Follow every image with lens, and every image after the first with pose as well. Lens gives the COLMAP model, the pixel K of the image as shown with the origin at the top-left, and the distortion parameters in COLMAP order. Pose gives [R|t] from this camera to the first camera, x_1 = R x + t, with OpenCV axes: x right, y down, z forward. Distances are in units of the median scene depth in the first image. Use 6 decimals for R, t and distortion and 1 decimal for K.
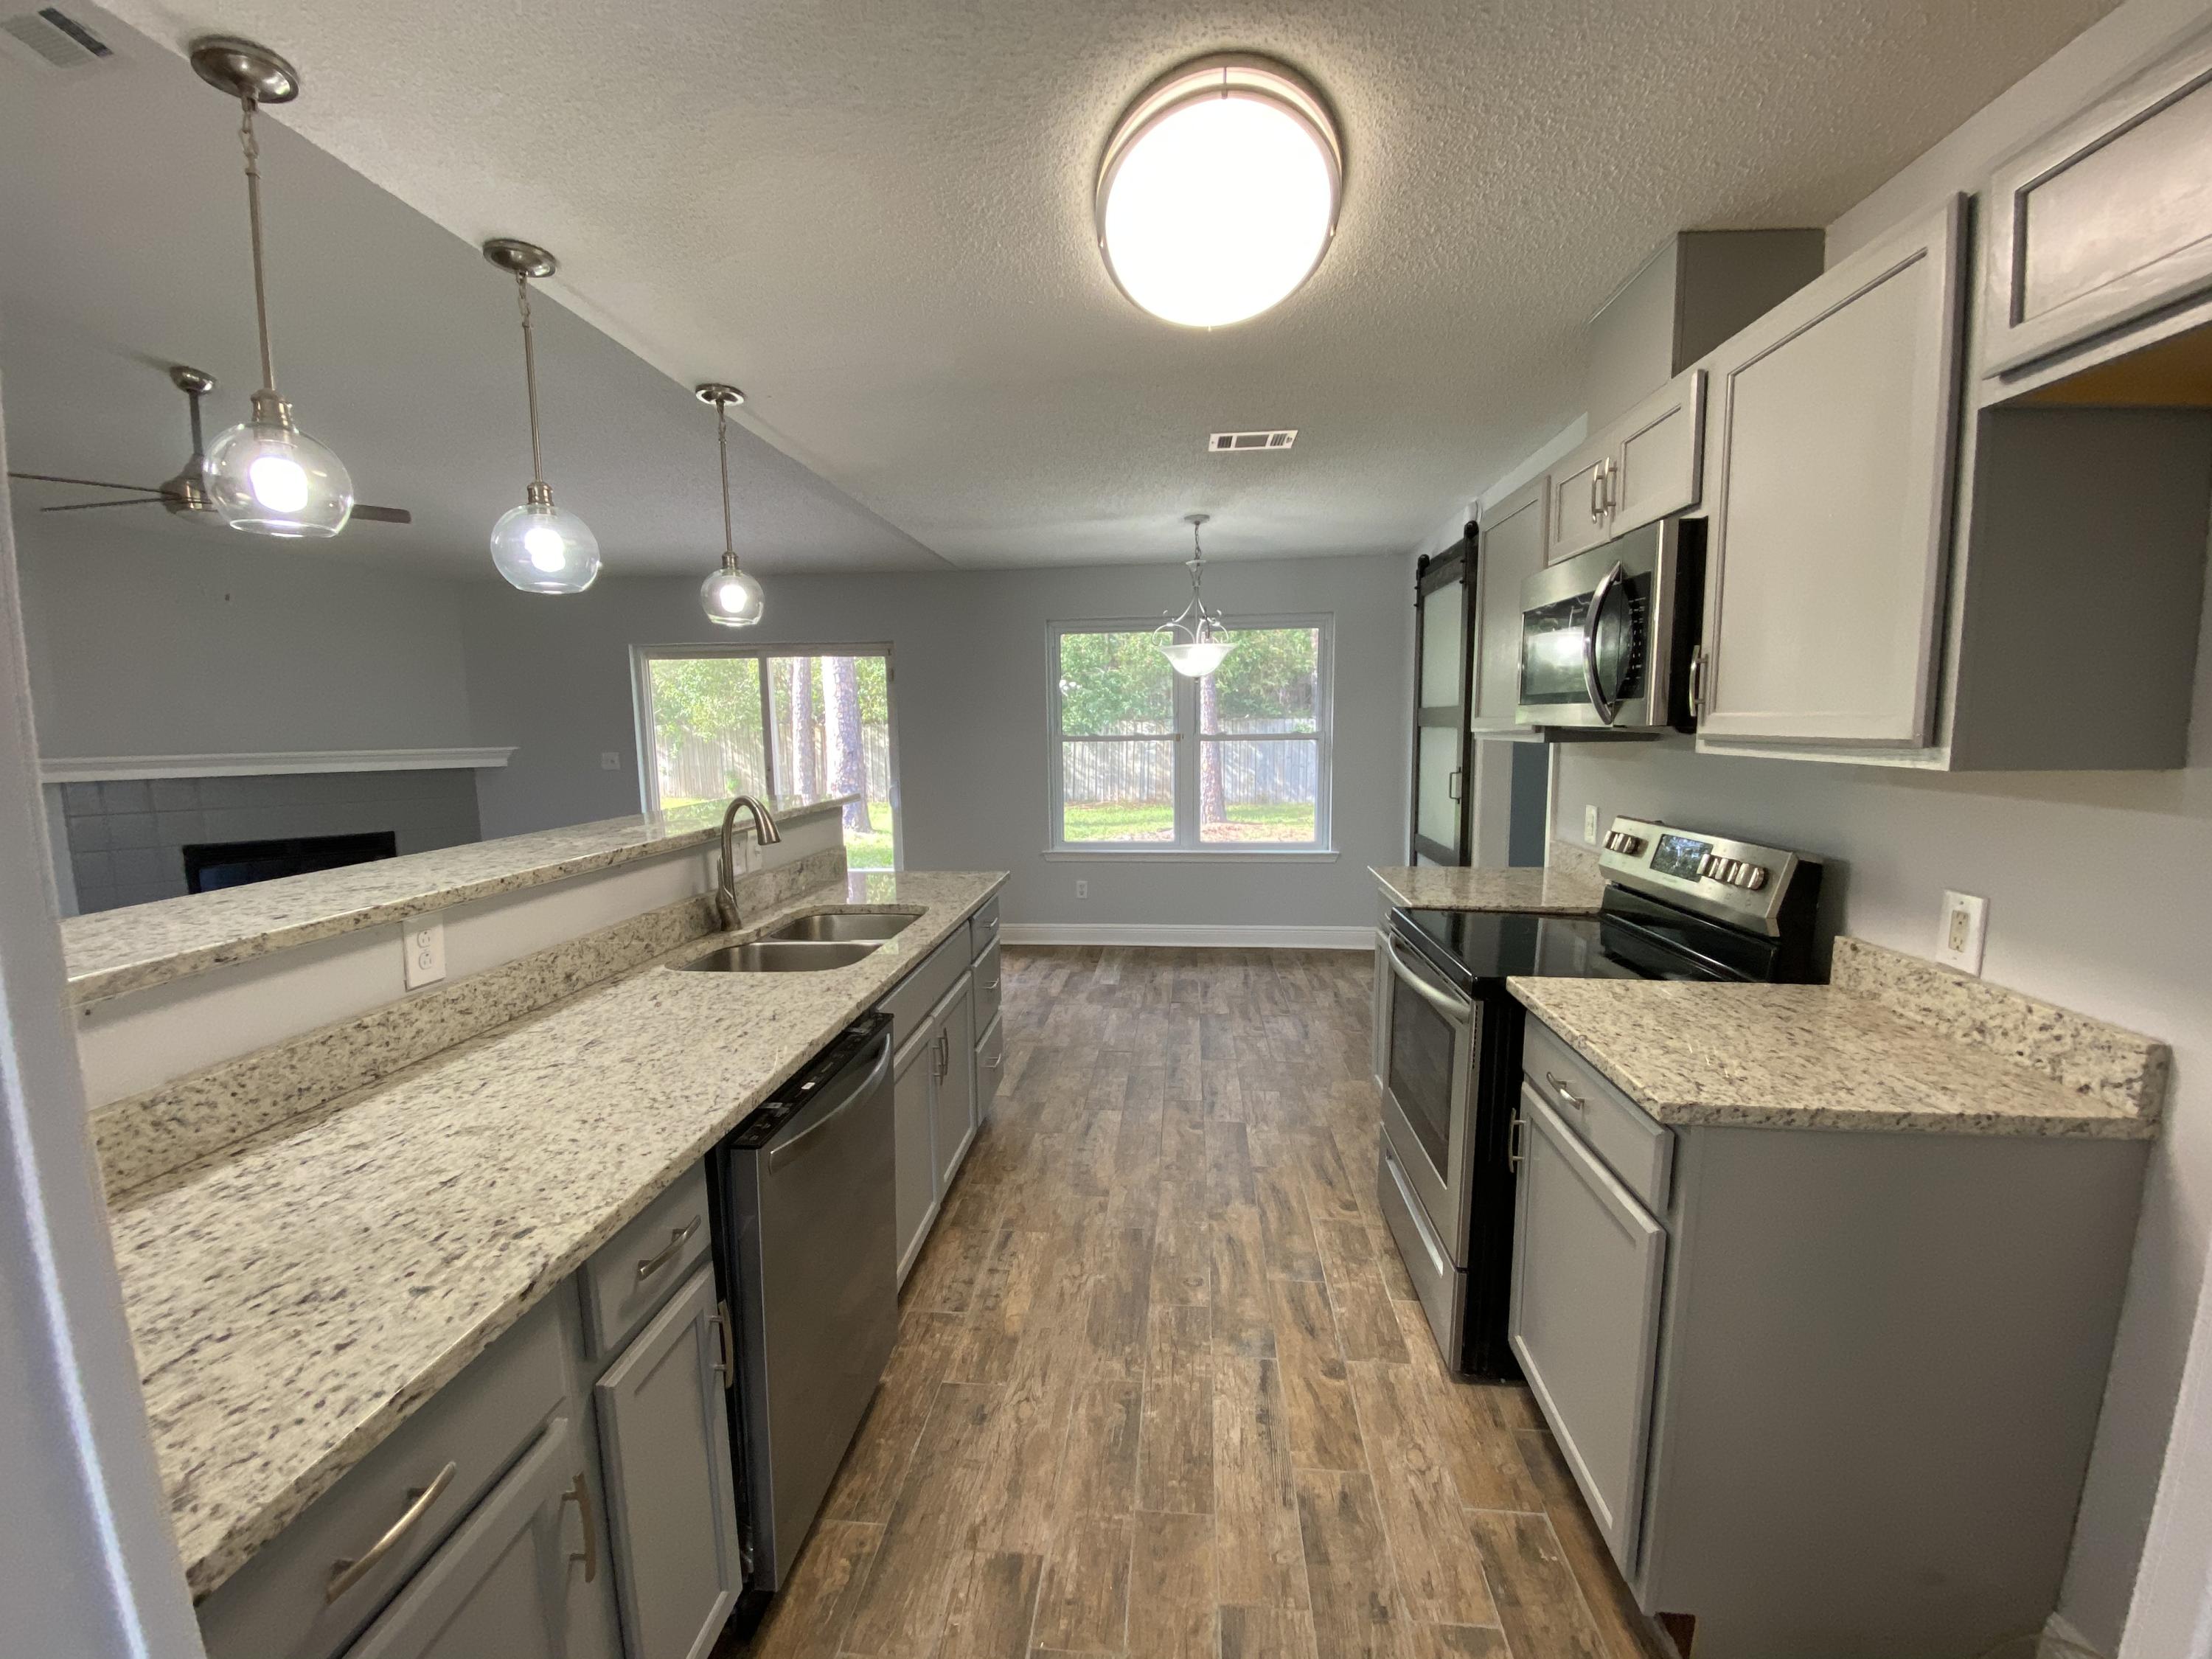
lens RADIAL K [[881.7, 0, 1128.5], [0, 881.7, 847.4], [0, 0, 1]] dist [-0.012502, -0.000368]
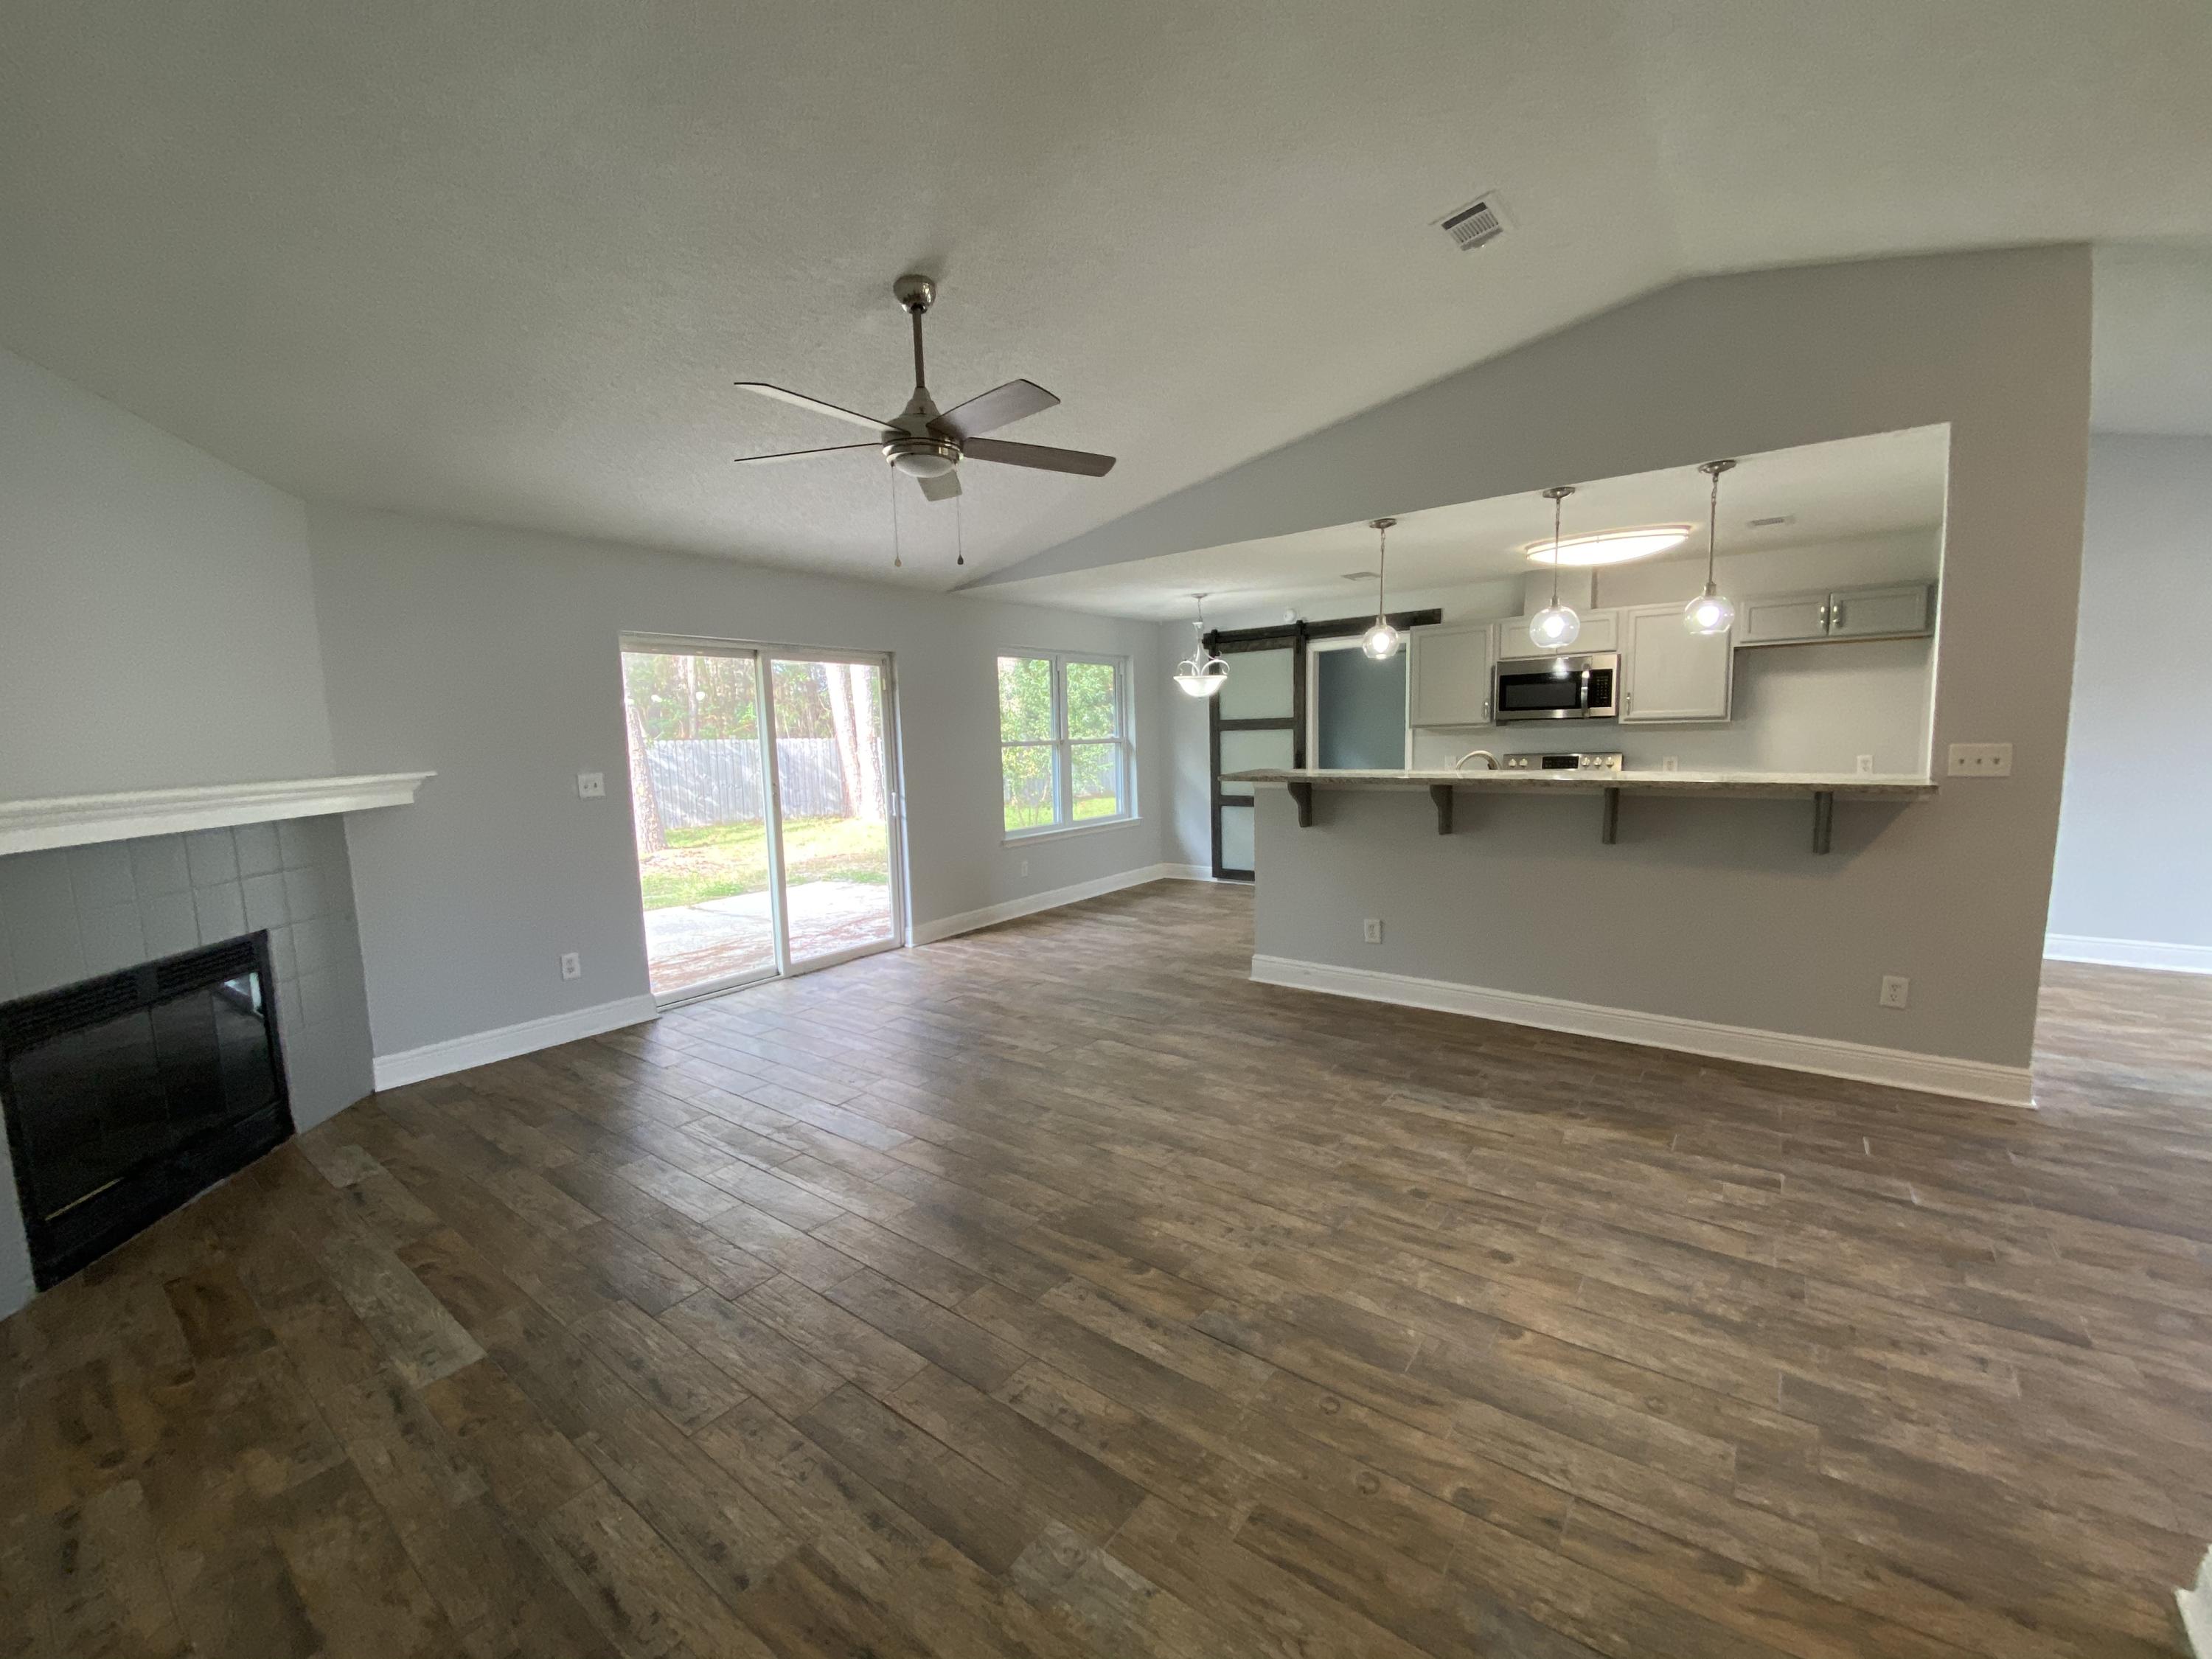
lens RADIAL K [[893.6, 0, 1101.4], [0, 893.6, 824.4], [0, 0, 1]] dist [0.010000, -0.015370]
pose [[0.537316, -0.092569, 0.838285, -1.003829], [0.139368, 0.990039, 0.019996, -0.023337], [-0.831786, 0.106086, 0.544865, 0.252738]]
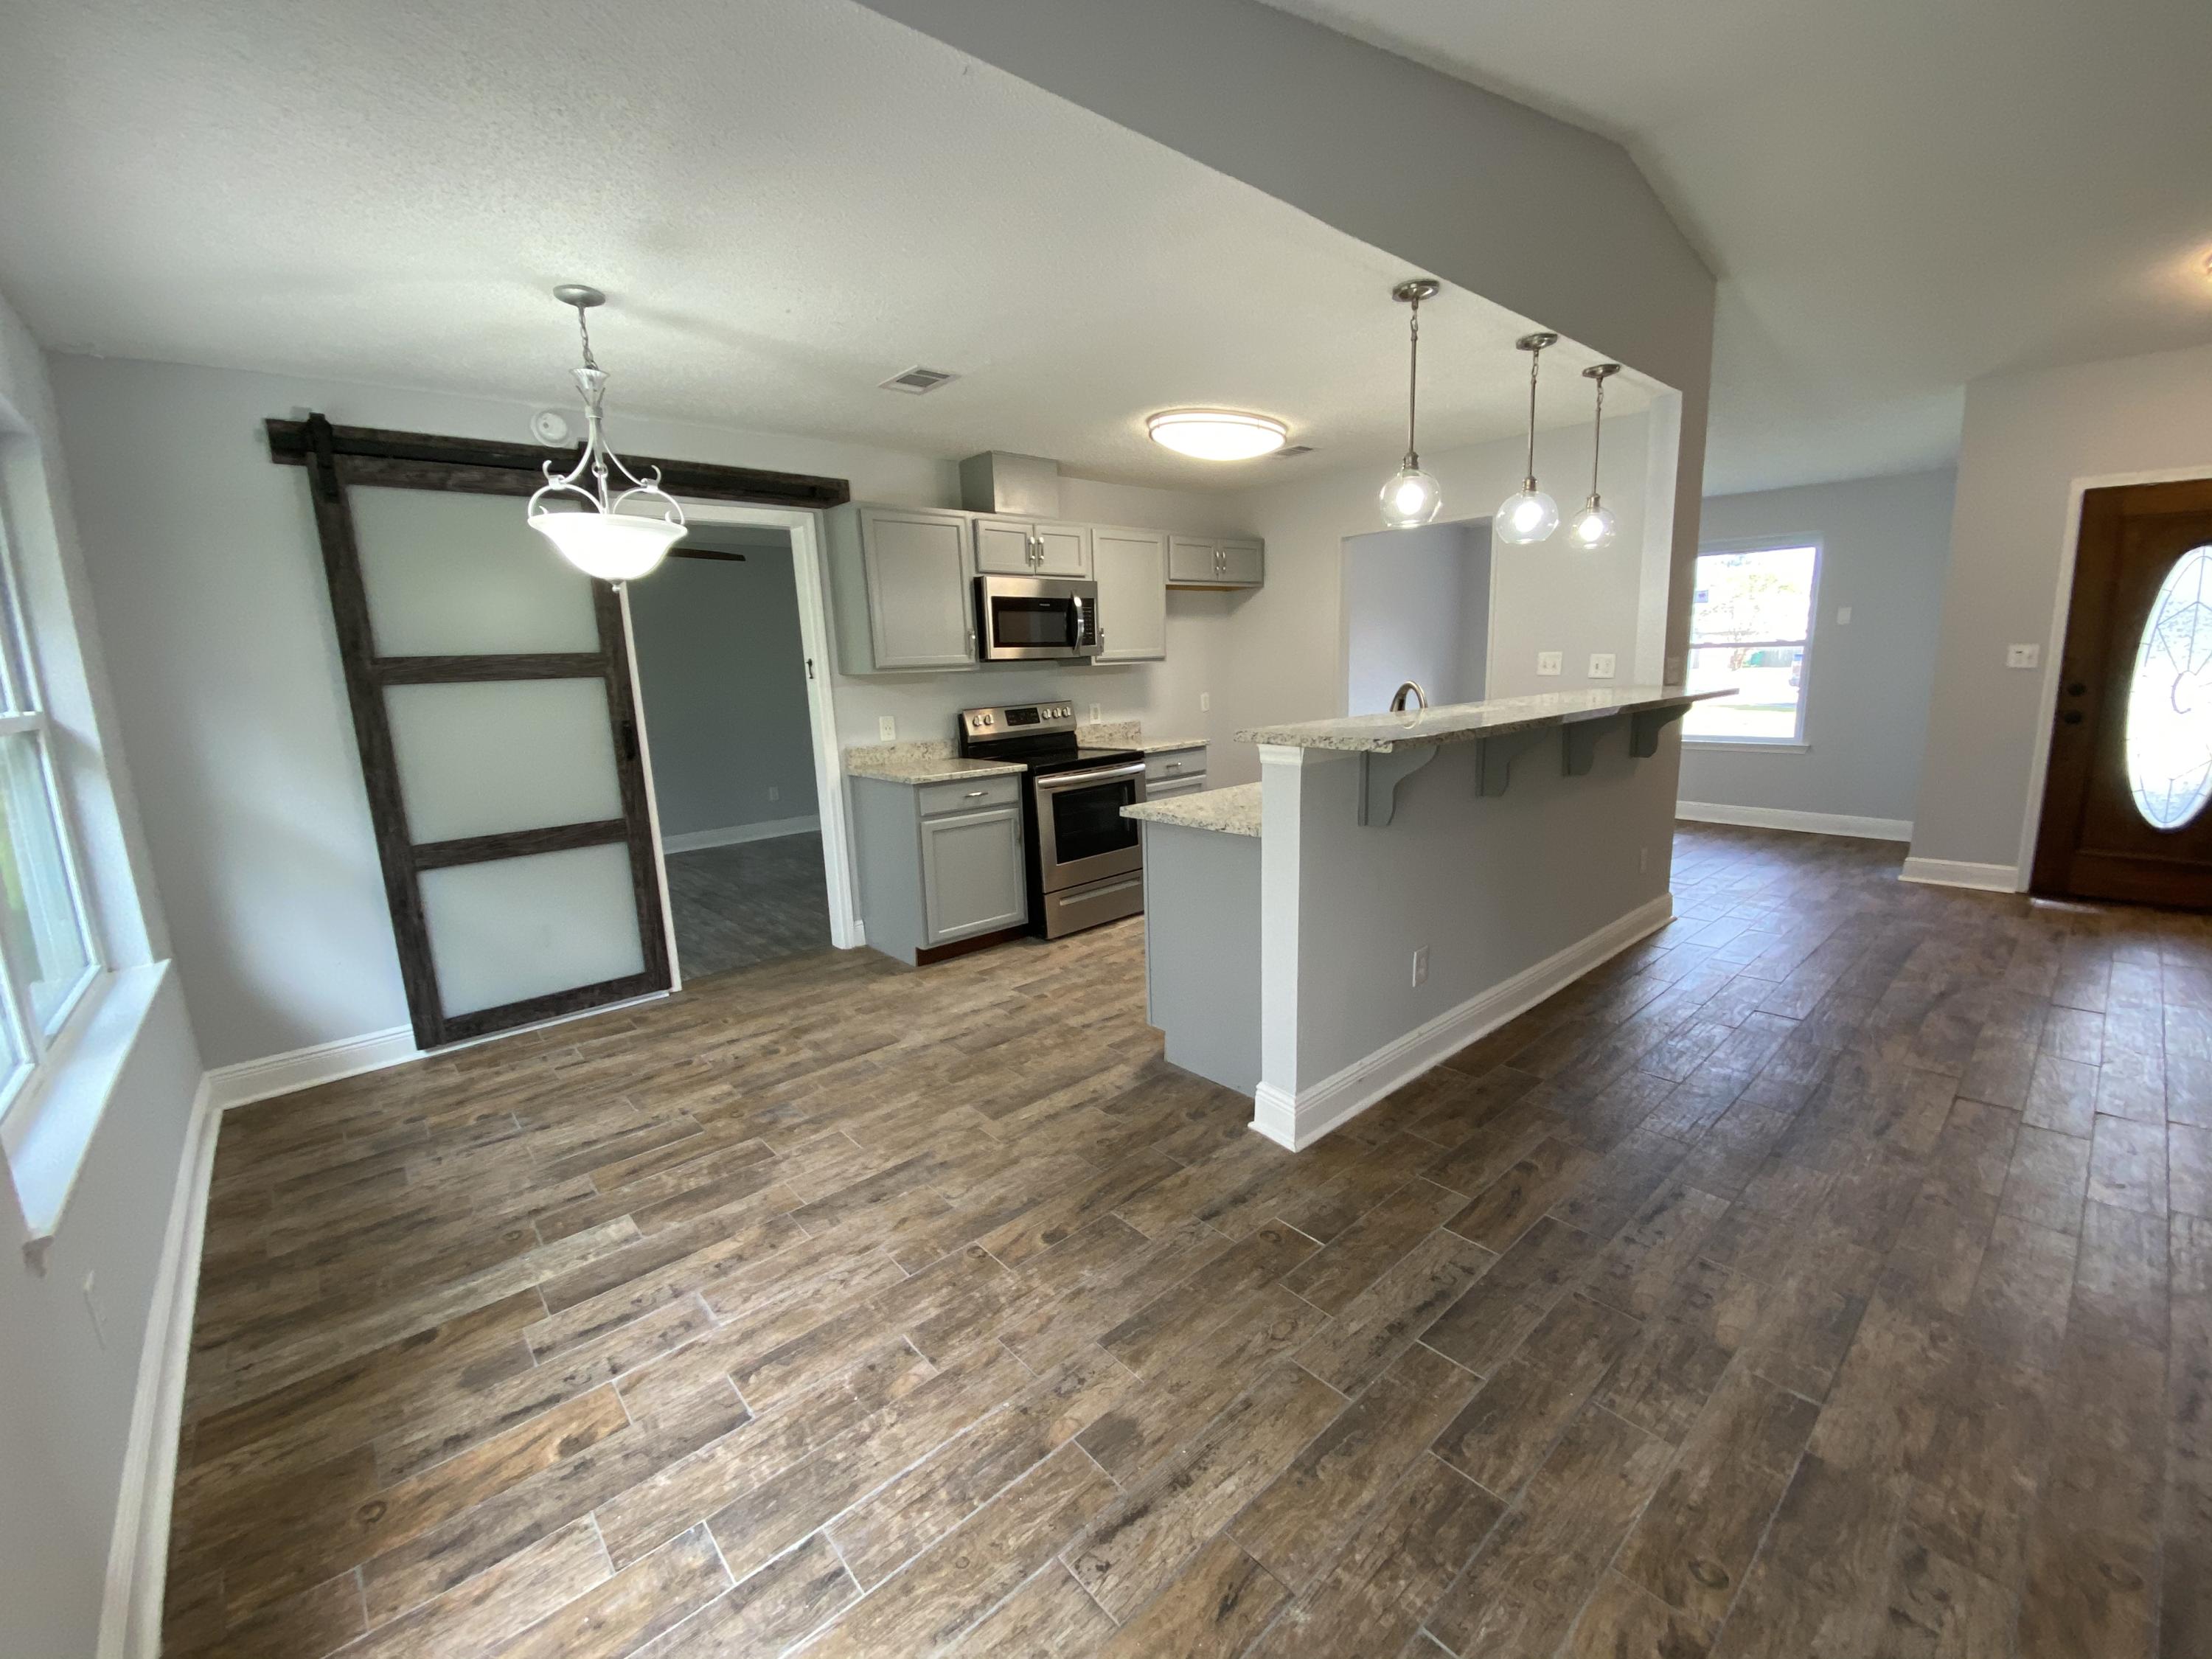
lens RADIAL K [[893.6, 0, 1107.0], [0, 893.6, 825.8], [0, 0, 1]] dist [0.010000, -0.015370]
pose [[-0.718375, -0.089475, 0.689877, -0.435070], [0.141194, 0.952299, 0.270537, -0.116501], [-0.681176, 0.291754, -0.671475, 0.925585]]
